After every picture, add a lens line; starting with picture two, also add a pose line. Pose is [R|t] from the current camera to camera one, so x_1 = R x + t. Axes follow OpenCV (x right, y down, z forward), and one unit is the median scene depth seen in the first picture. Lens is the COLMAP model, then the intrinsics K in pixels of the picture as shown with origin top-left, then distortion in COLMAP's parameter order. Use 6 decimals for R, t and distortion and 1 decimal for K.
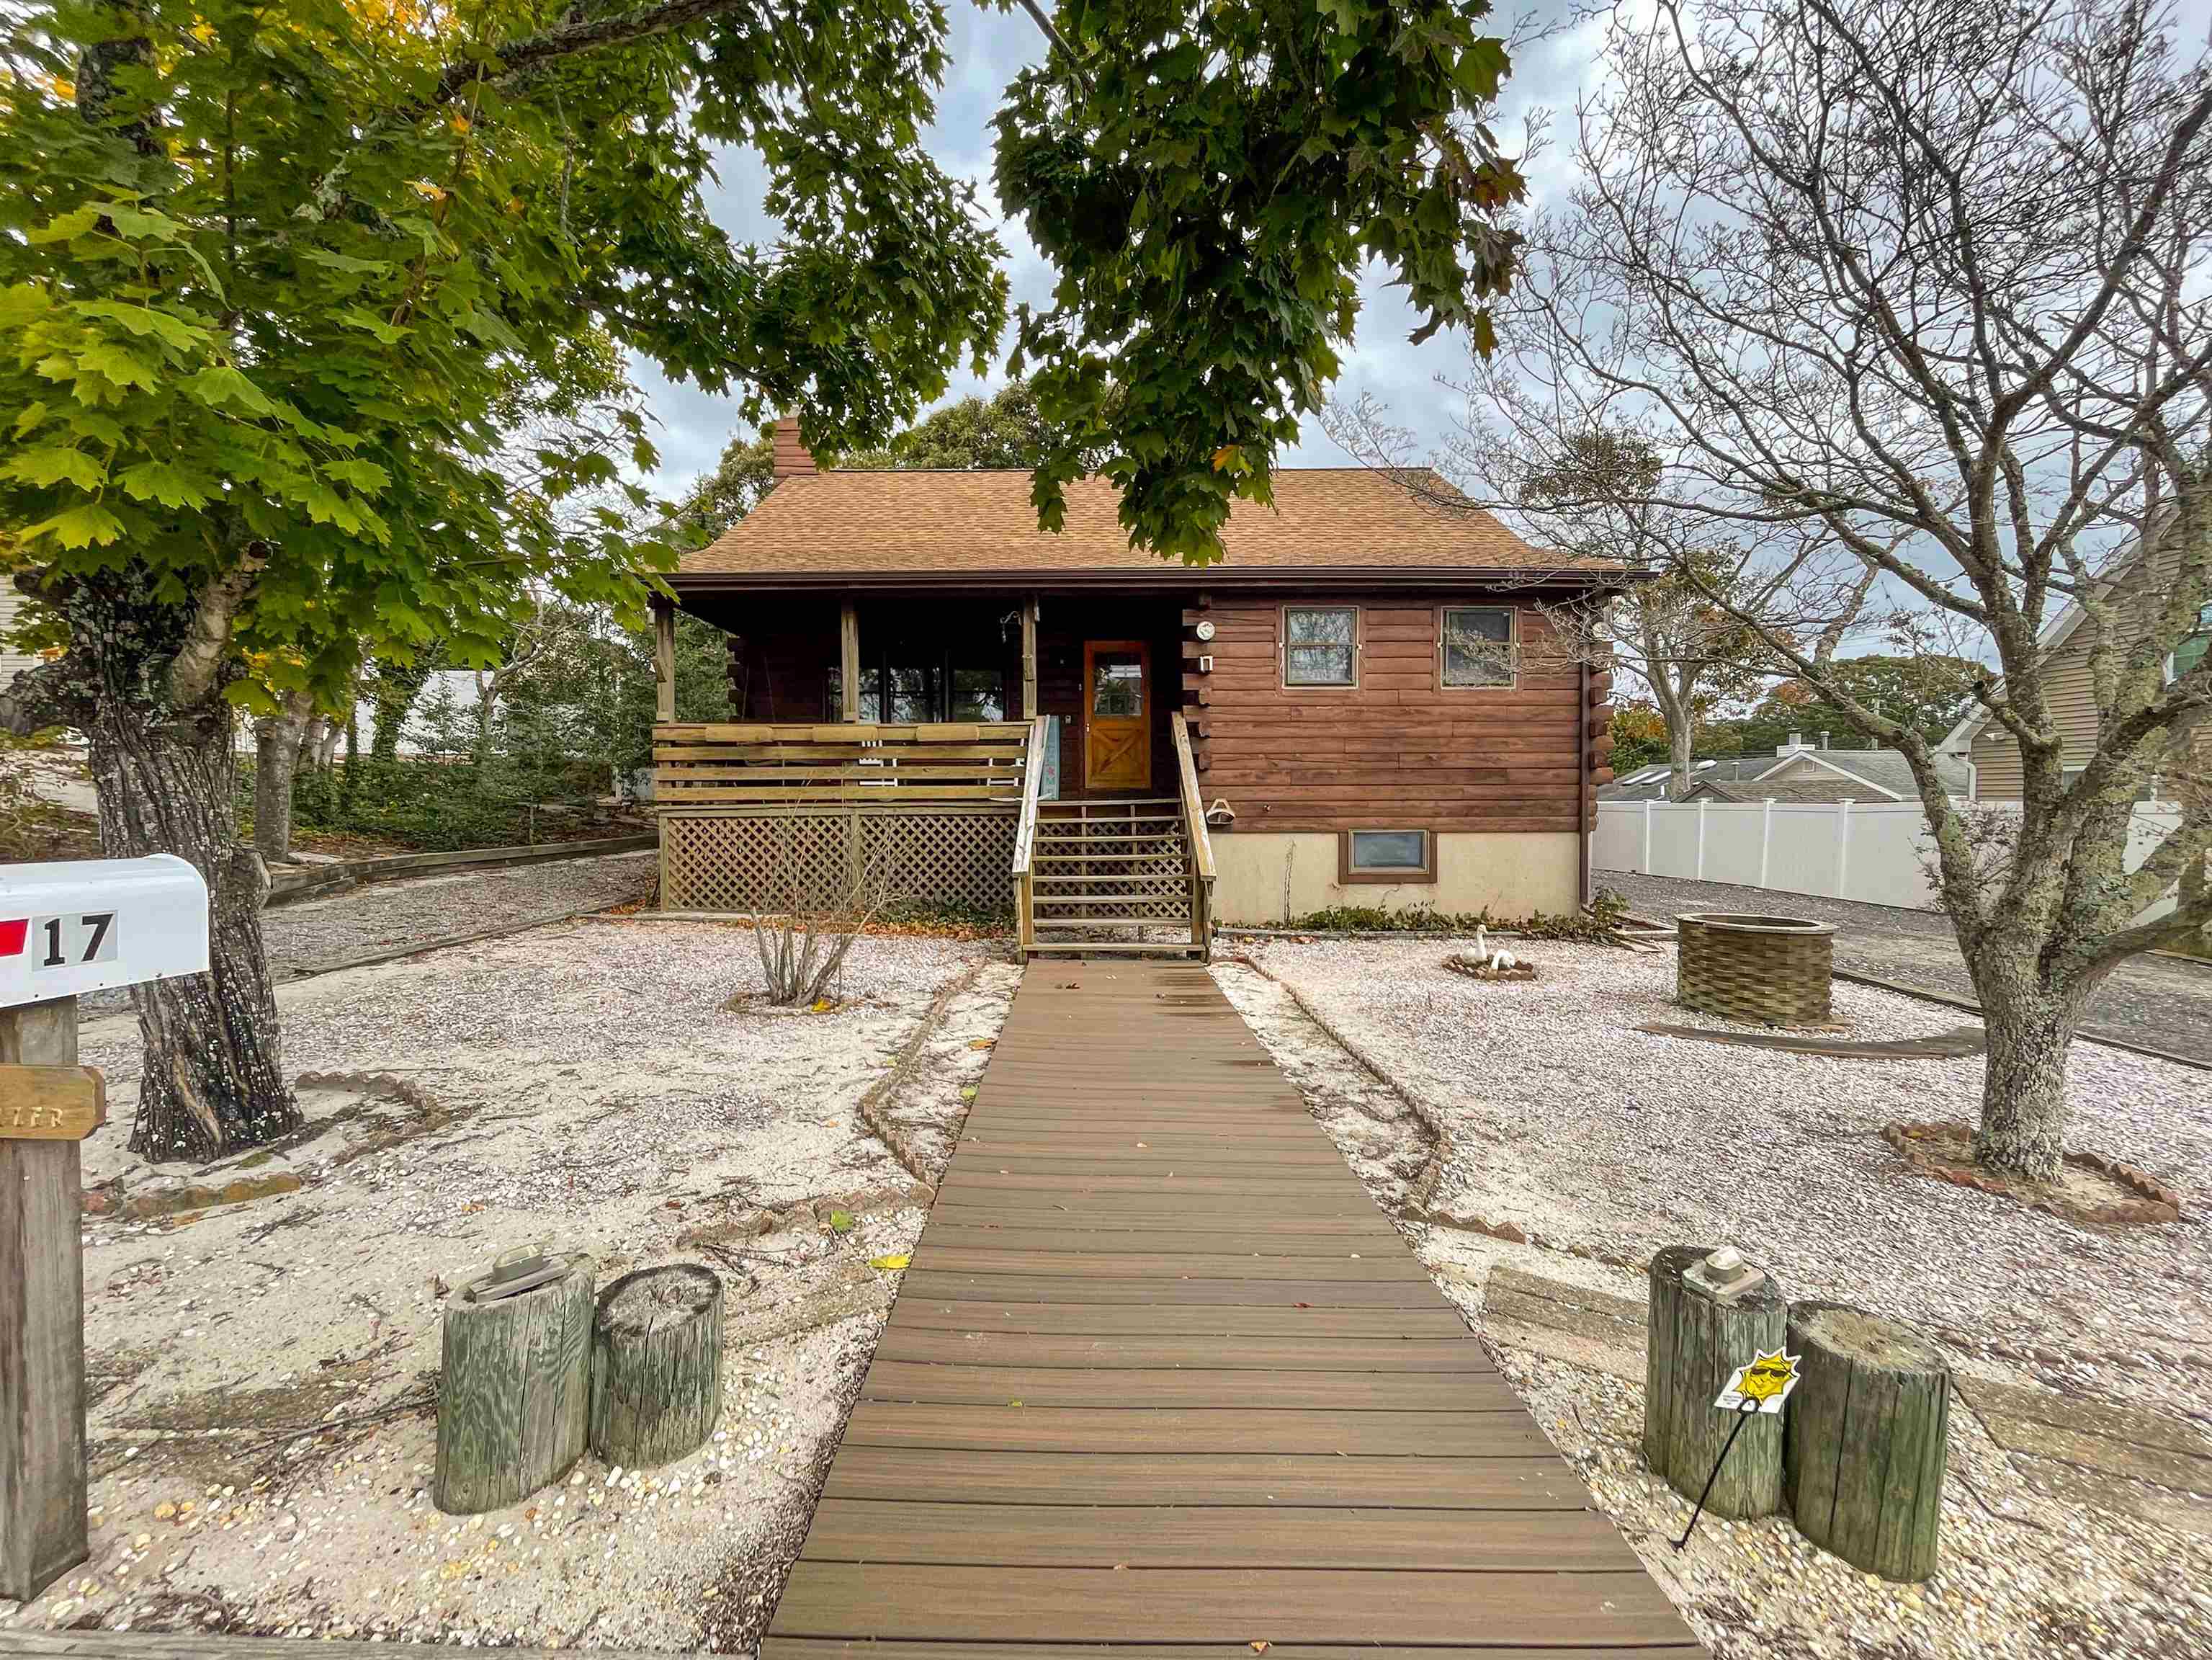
lens RADIAL K [[895.2, 0, 1116.8], [0, 895.2, 830.0], [0, 0, 1]] dist [-0.002363, -0.000621]
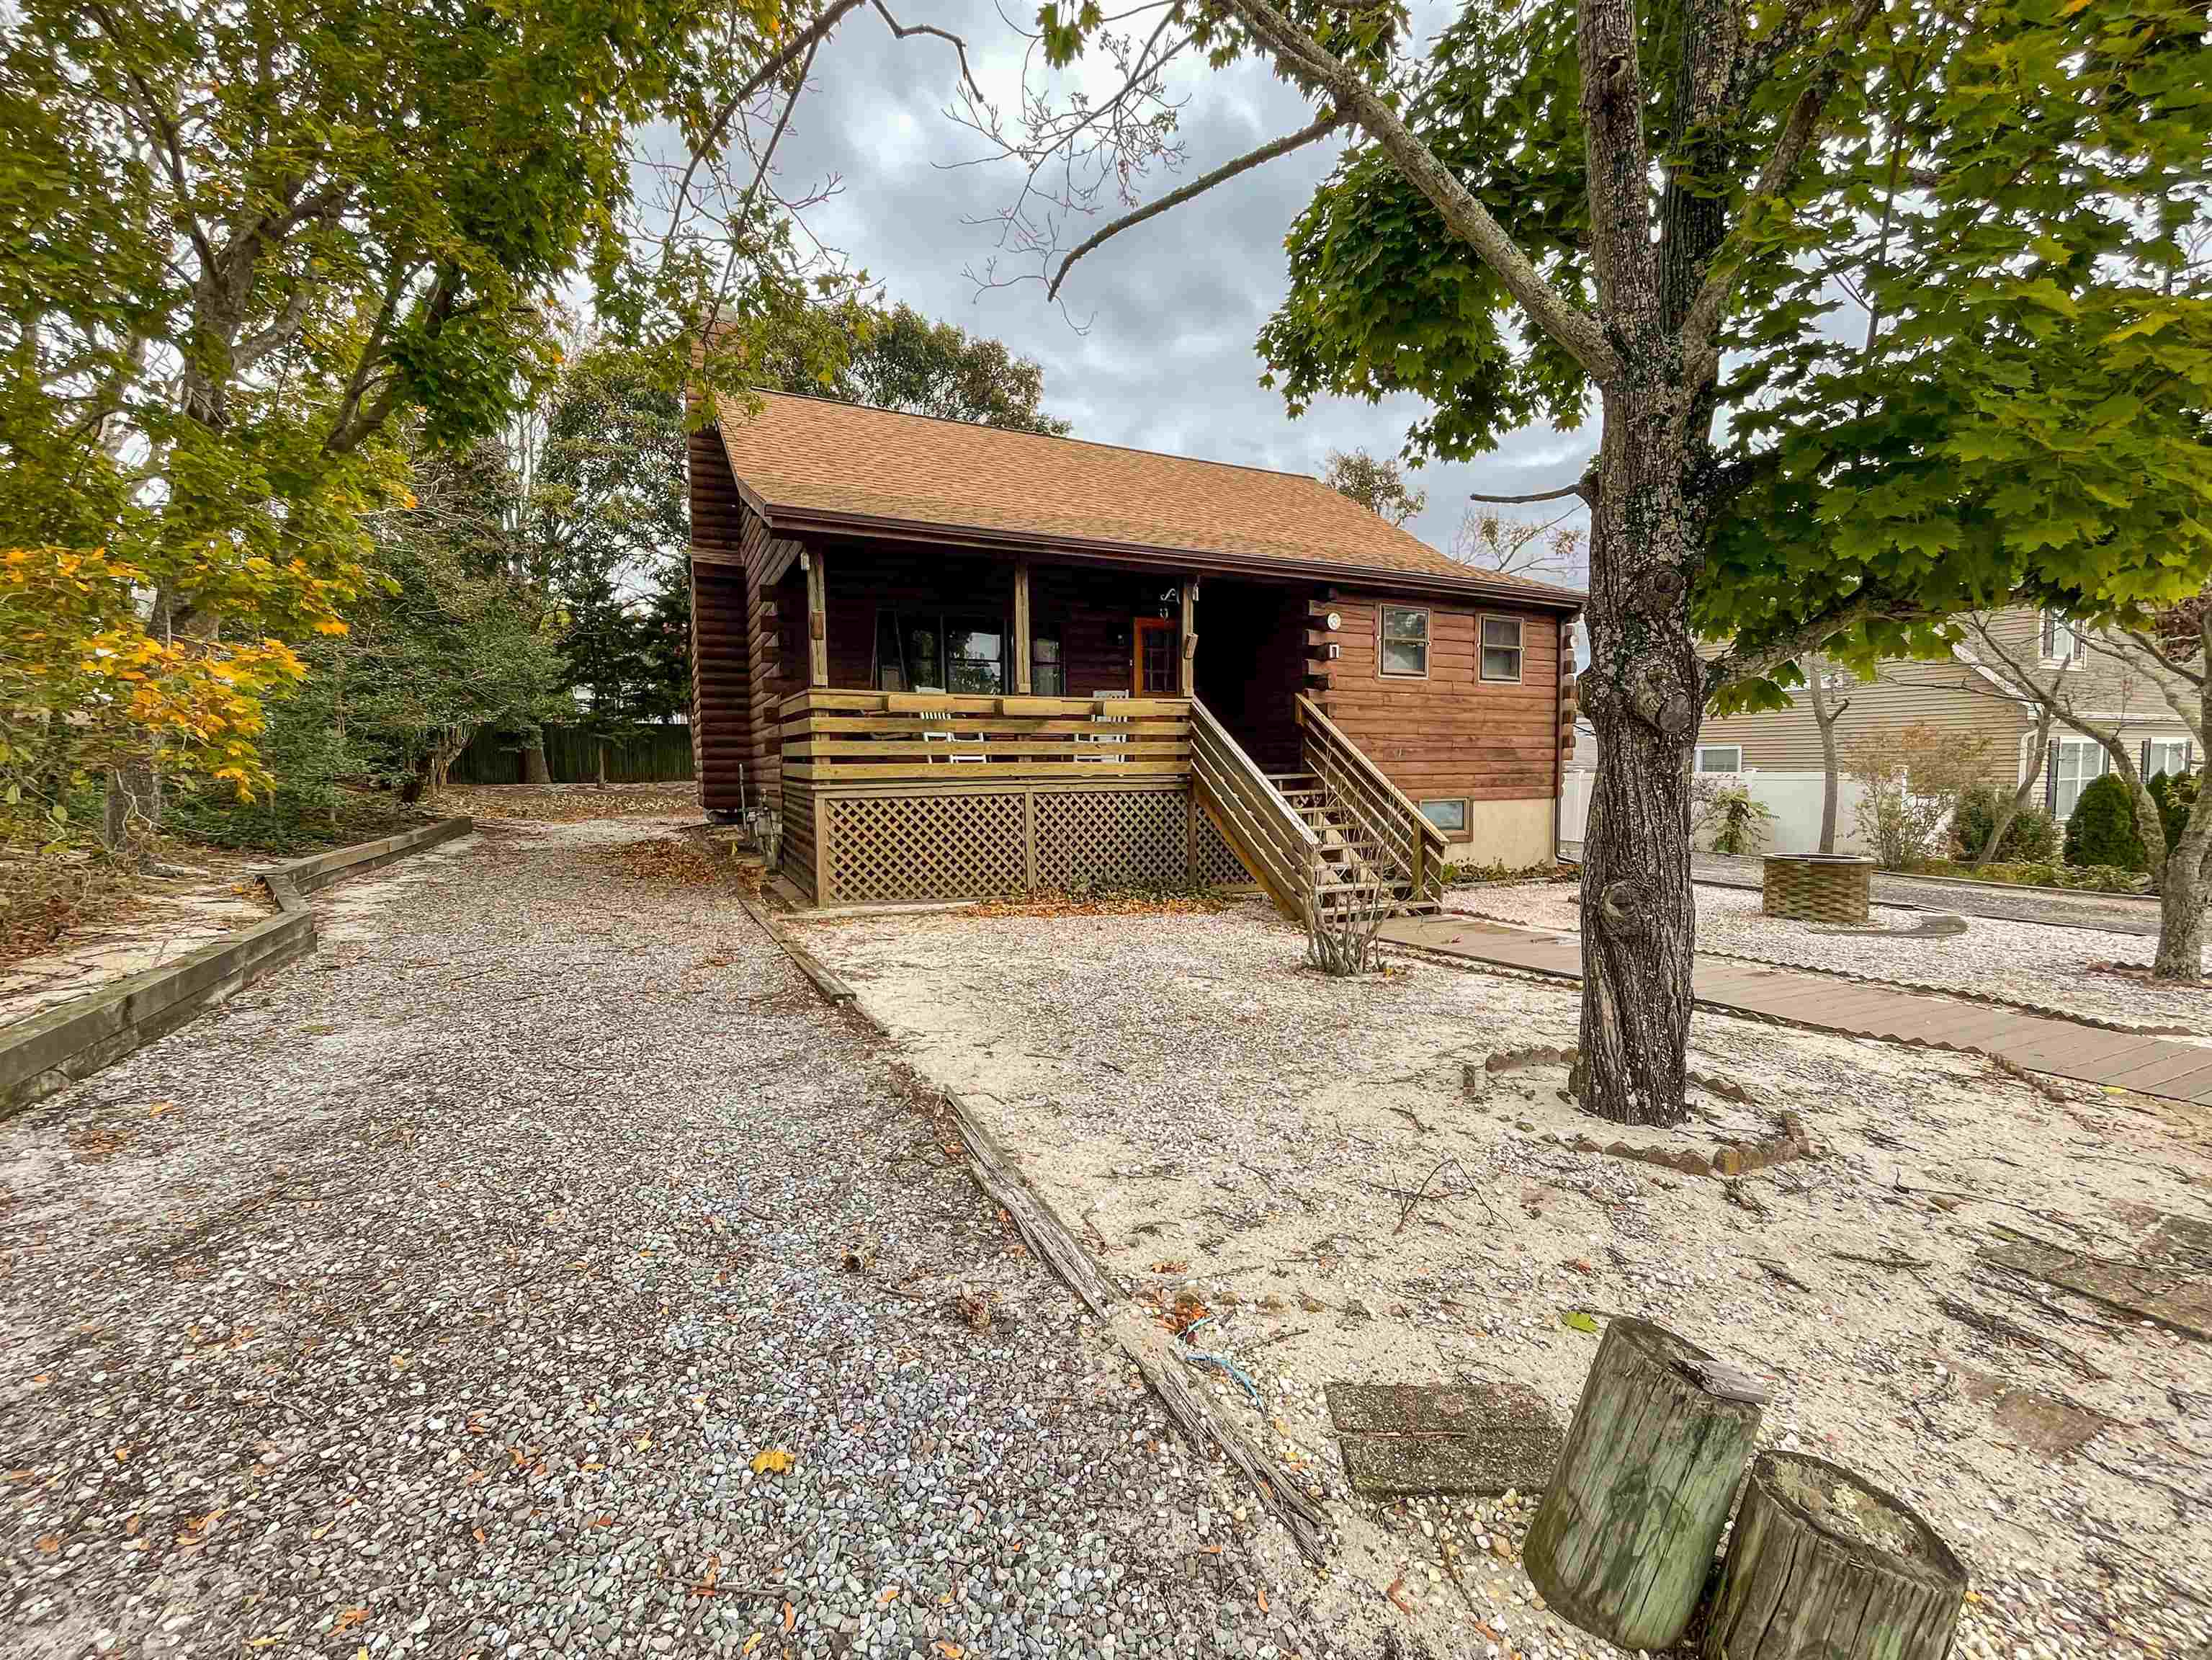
lens RADIAL K [[895.2, 0, 1111.5], [0, 895.2, 839.1], [0, 0, 1]] dist [-0.002363, -0.000621]
pose [[0.908348, -0.035654, 0.416693, -0.611332], [0.020289, 0.998943, 0.041245, -0.004954], [-0.417723, -0.029011, 0.908111, 0.099498]]
